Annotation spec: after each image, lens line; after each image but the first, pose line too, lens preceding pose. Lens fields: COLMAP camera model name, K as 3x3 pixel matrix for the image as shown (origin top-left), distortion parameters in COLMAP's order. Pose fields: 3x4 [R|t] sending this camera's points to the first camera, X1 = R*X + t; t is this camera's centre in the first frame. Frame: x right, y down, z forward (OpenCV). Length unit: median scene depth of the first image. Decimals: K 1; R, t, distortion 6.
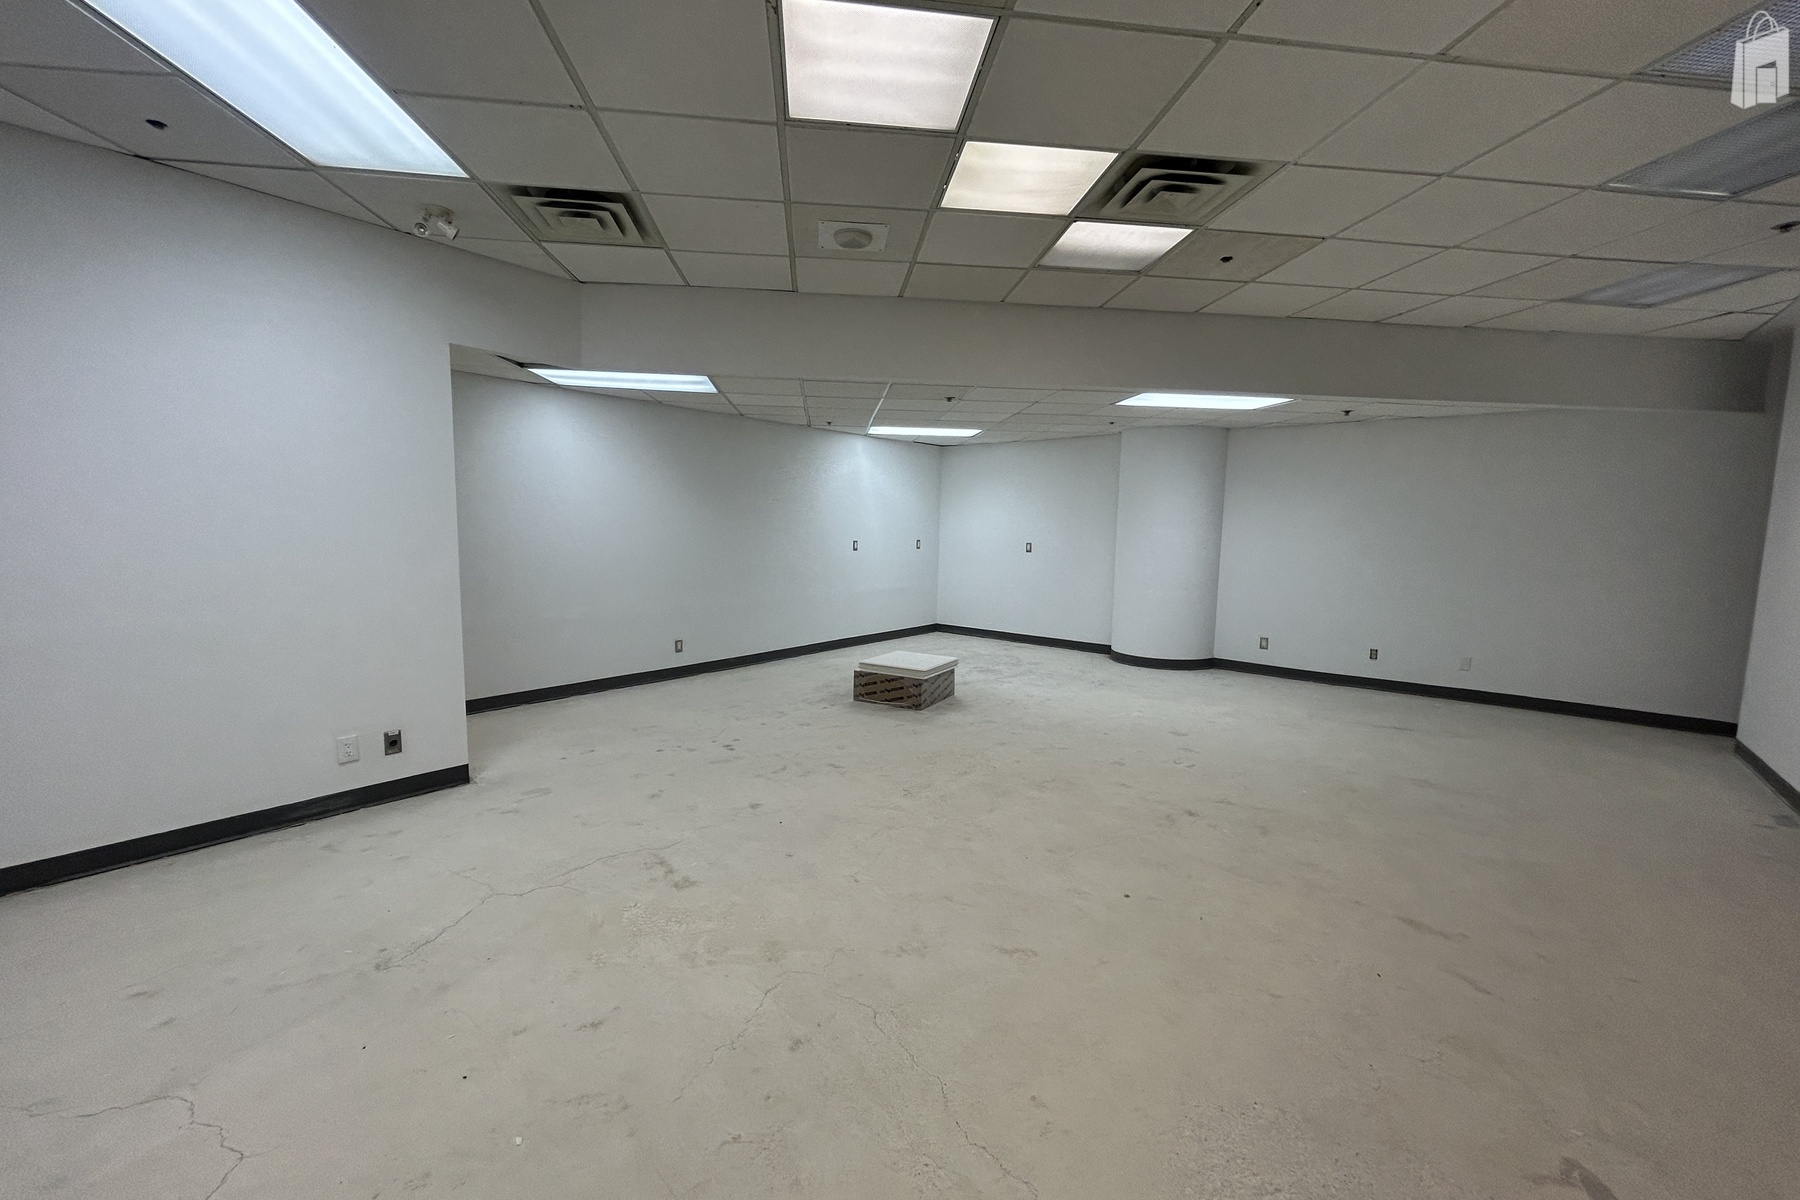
lens RADIAL K [[724.1, 0, 901.4], [0, 724.1, 602.2], [0, 0, 1]] dist [-0.002951, 0.000619]
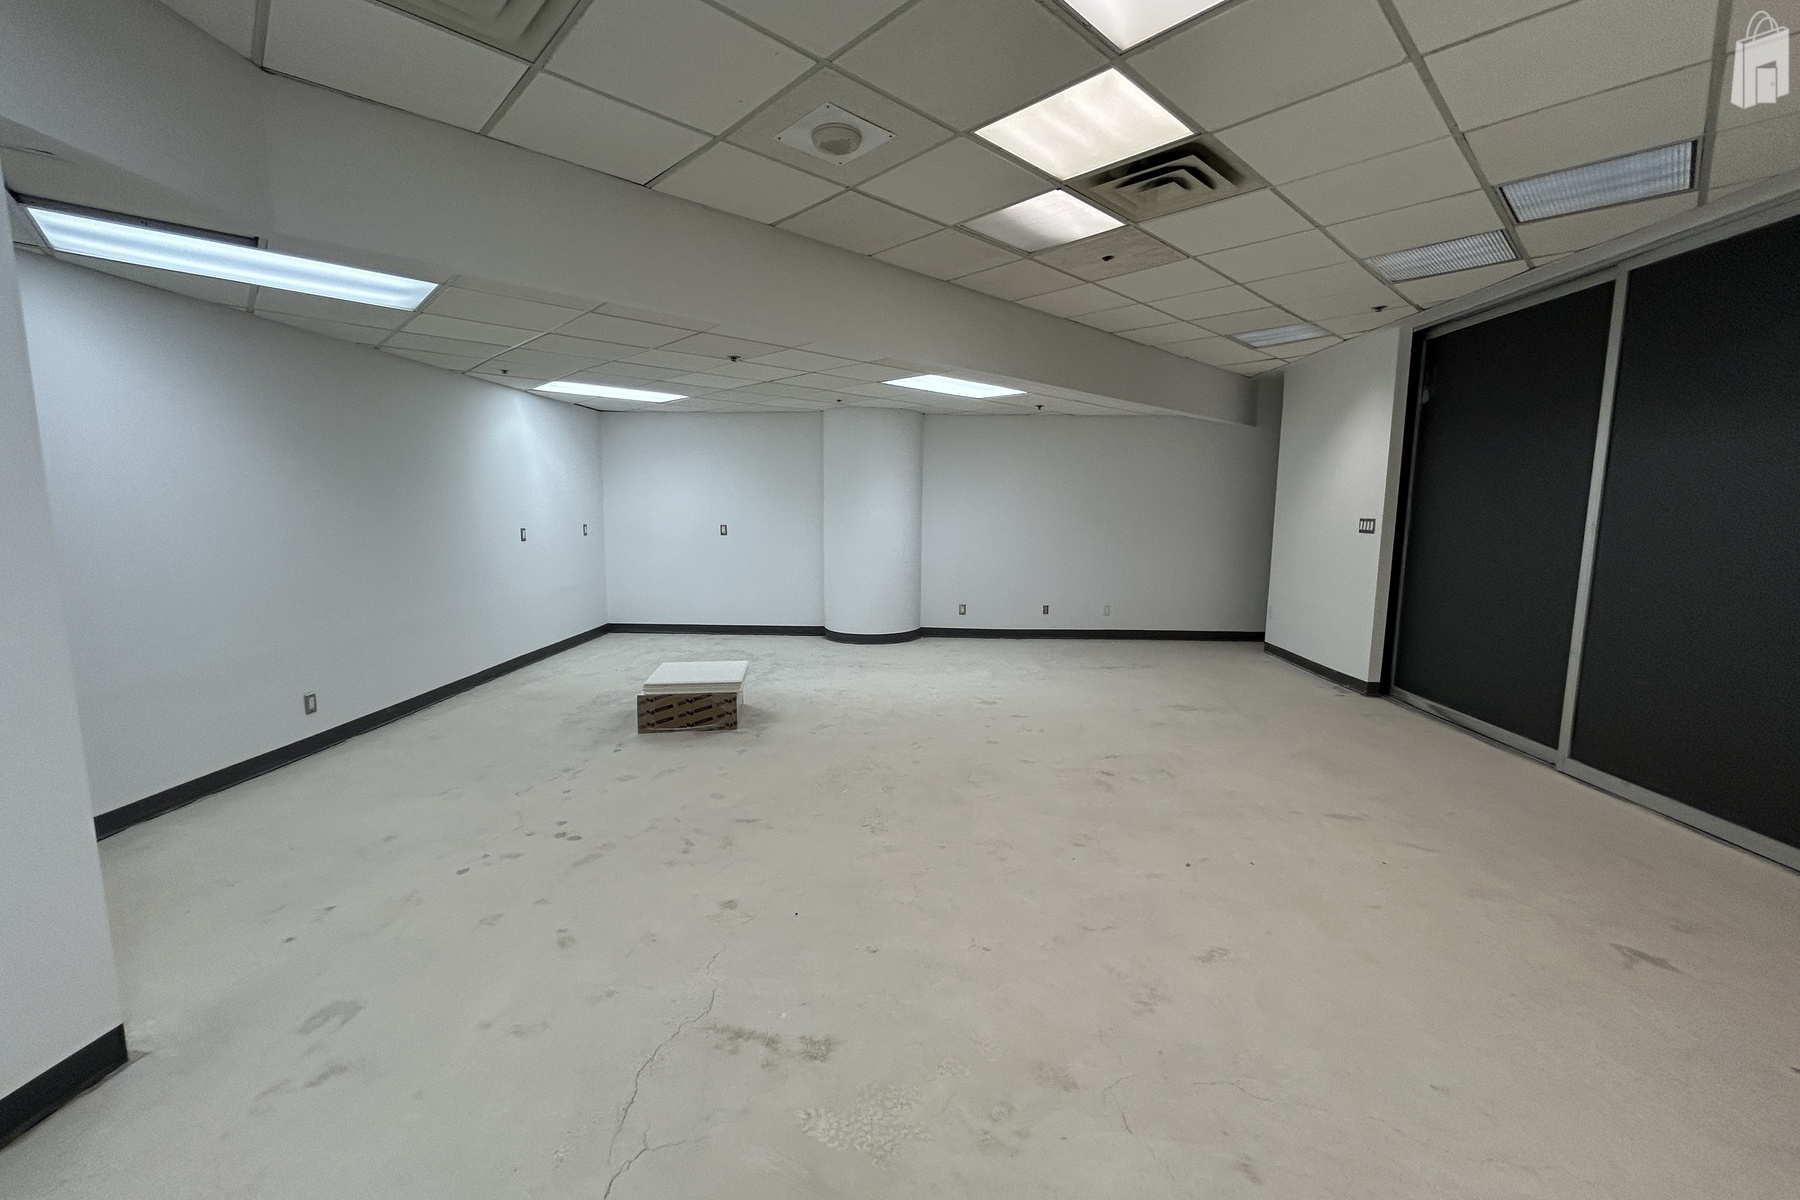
lens RADIAL K [[724.1, 0, 899.9], [0, 724.1, 599.0], [0, 0, 1]] dist [-0.002951, 0.000619]
pose [[0.795925, -0.090078, 0.598657, -0.345672], [0.073083, 0.995933, 0.052689, -0.035516], [-0.600968, 0.001815, 0.799271, 0.232887]]
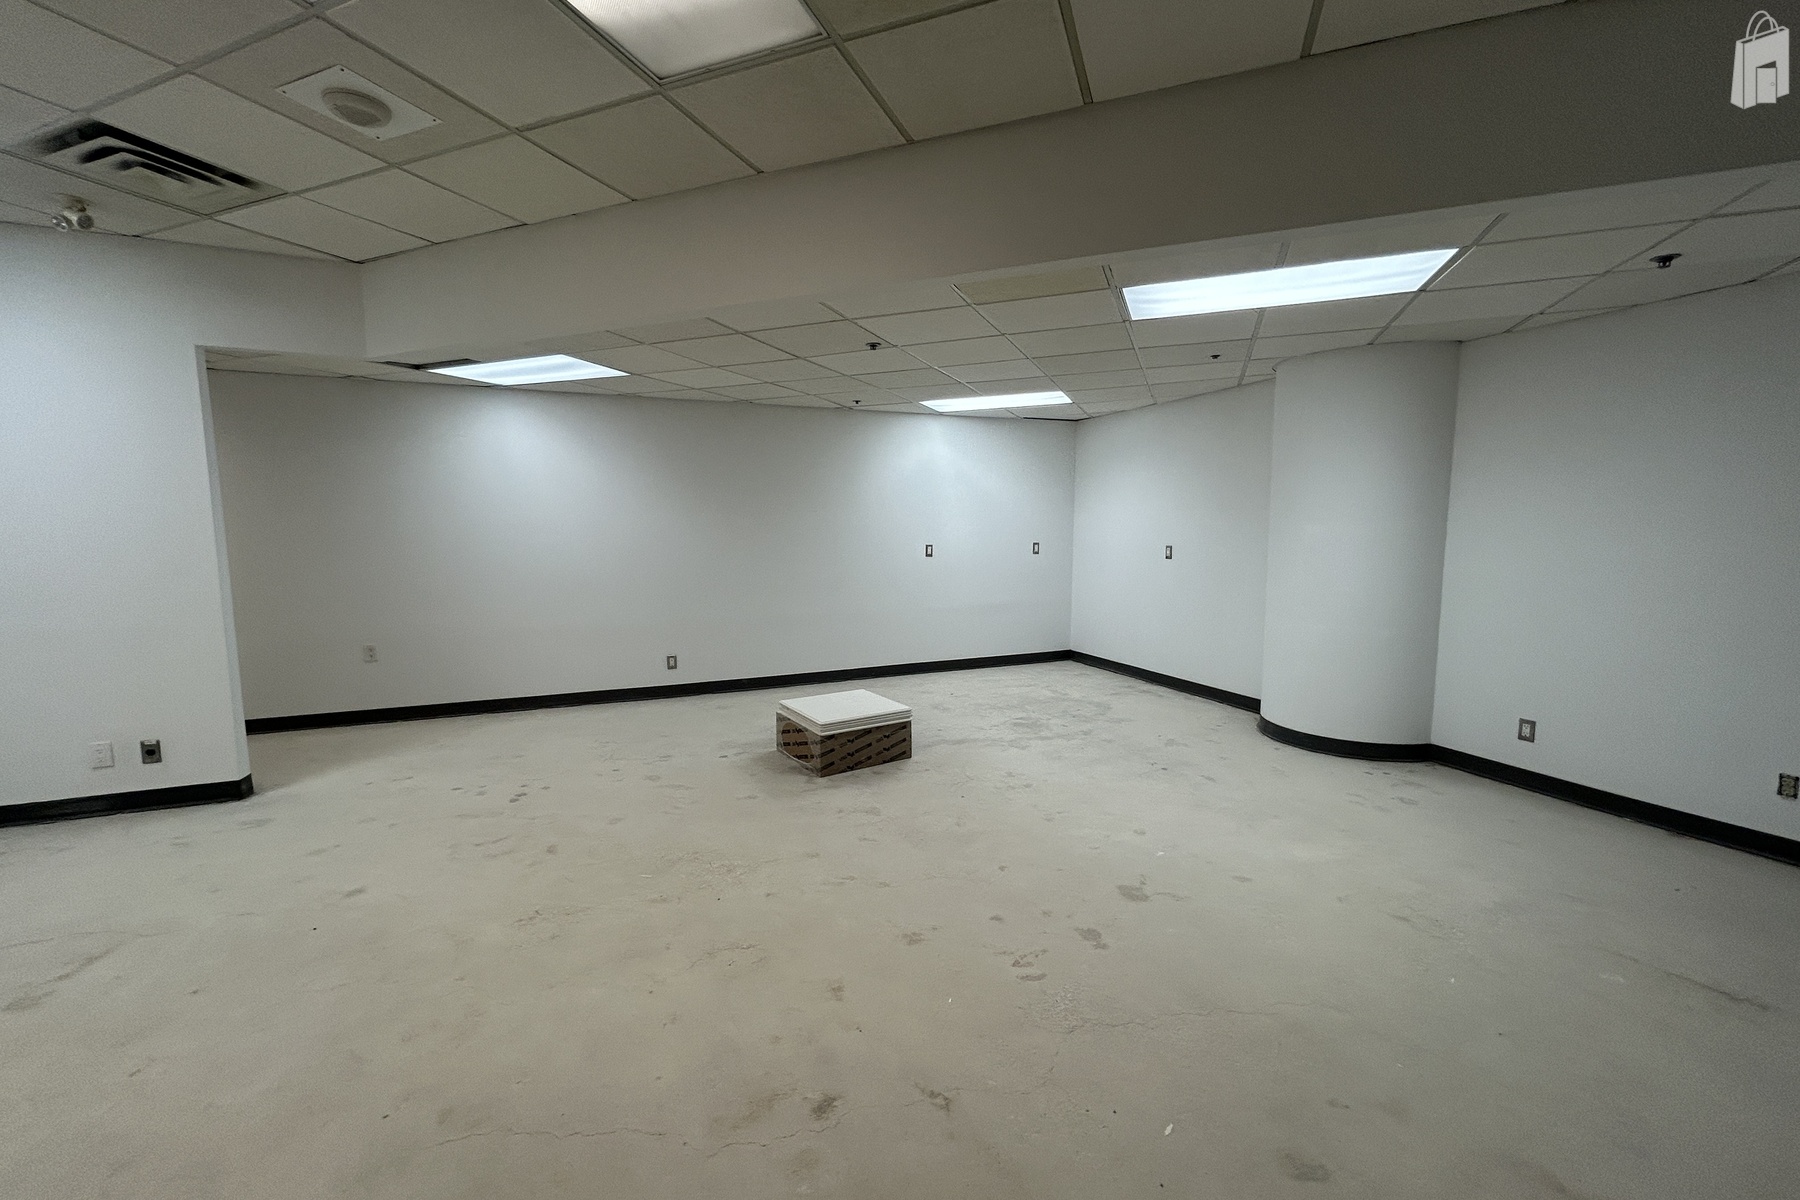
lens RADIAL K [[724.1, 0, 903.4], [0, 724.1, 599.8], [0, 0, 1]] dist [-0.002951, 0.000619]
pose [[0.881689, 0.029012, -0.470938, 0.485466], [-0.032654, 0.999467, 0.000437, -0.036079], [0.470700, 0.014993, 0.882166, 0.433540]]
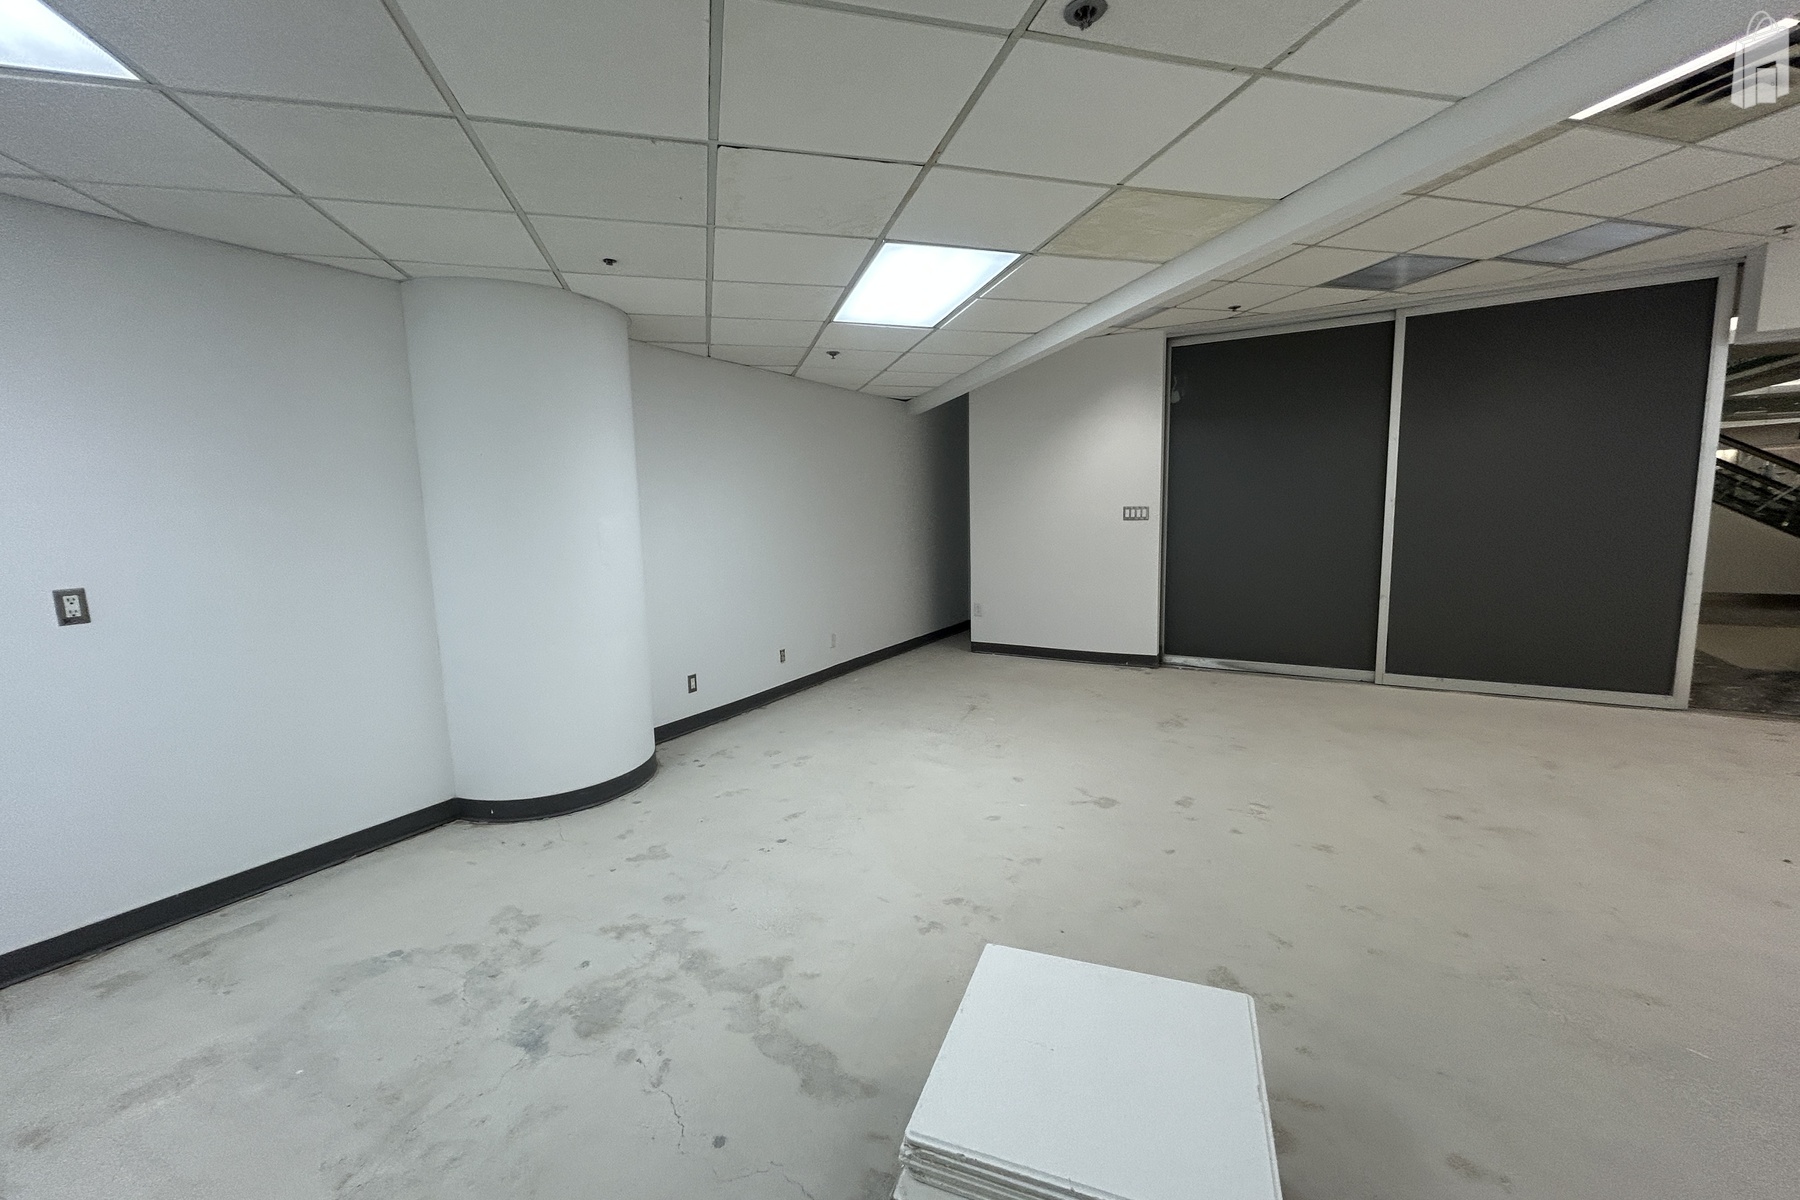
lens RADIAL K [[724.1, 0, 898.2], [0, 724.1, 598.3], [0, 0, 1]] dist [-0.002951, 0.000619]
pose [[-0.149257, -0.136798, 0.979290, -0.229982], [0.130074, 0.979061, 0.156591, -0.138666], [-0.980206, 0.150752, -0.128338, 1.261748]]
